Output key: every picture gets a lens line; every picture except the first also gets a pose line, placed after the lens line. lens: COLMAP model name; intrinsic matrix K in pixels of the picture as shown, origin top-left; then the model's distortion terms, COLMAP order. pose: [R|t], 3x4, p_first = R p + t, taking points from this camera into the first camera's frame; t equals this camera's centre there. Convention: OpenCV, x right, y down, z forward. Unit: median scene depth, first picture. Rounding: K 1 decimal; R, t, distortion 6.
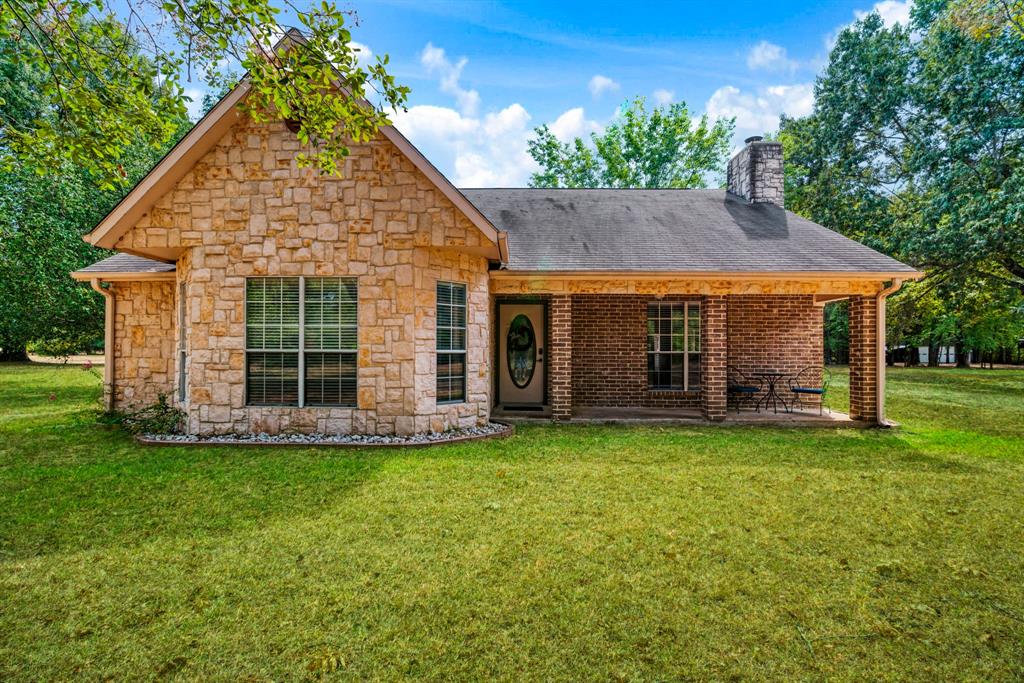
lens RADIAL K [[472.1, 0, 512.3], [0, 472.1, 358.4], [0, 0, 1]] dist [0.000206, 0.000056]
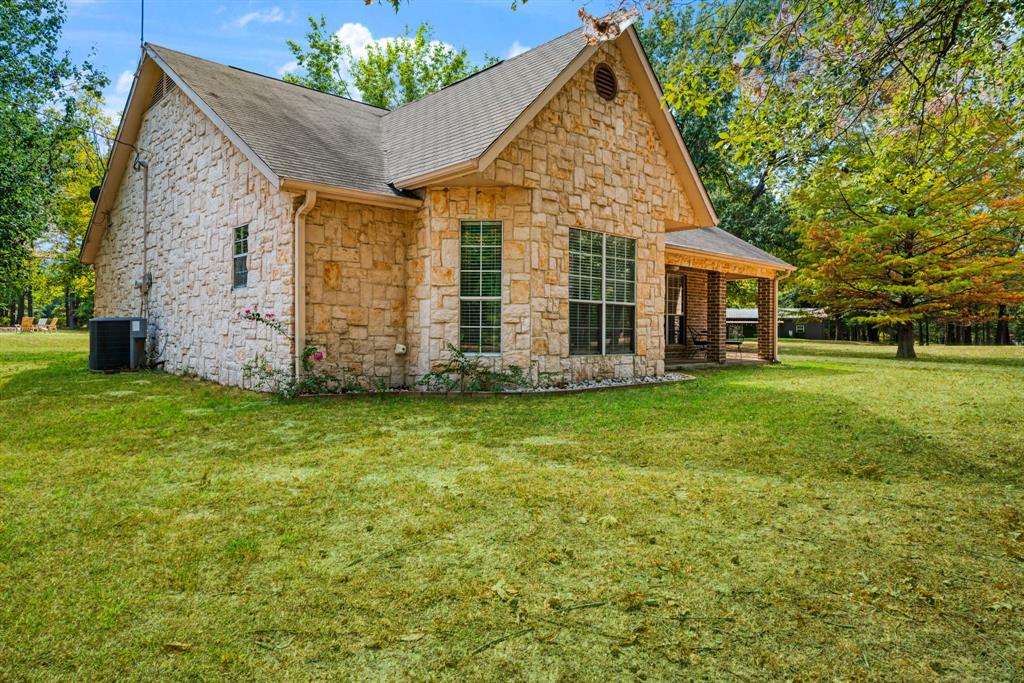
lens RADIAL K [[645.0, 0, 512.0], [0, 645.0, 337.4], [0, 0, 1]] dist [-0.003318, -0.000052]
pose [[0.697876, -0.006718, 0.716187, -1.636297], [0.001869, 0.999970, 0.007559, 0.051766], [-0.716216, -0.003936, 0.697868, 0.129435]]
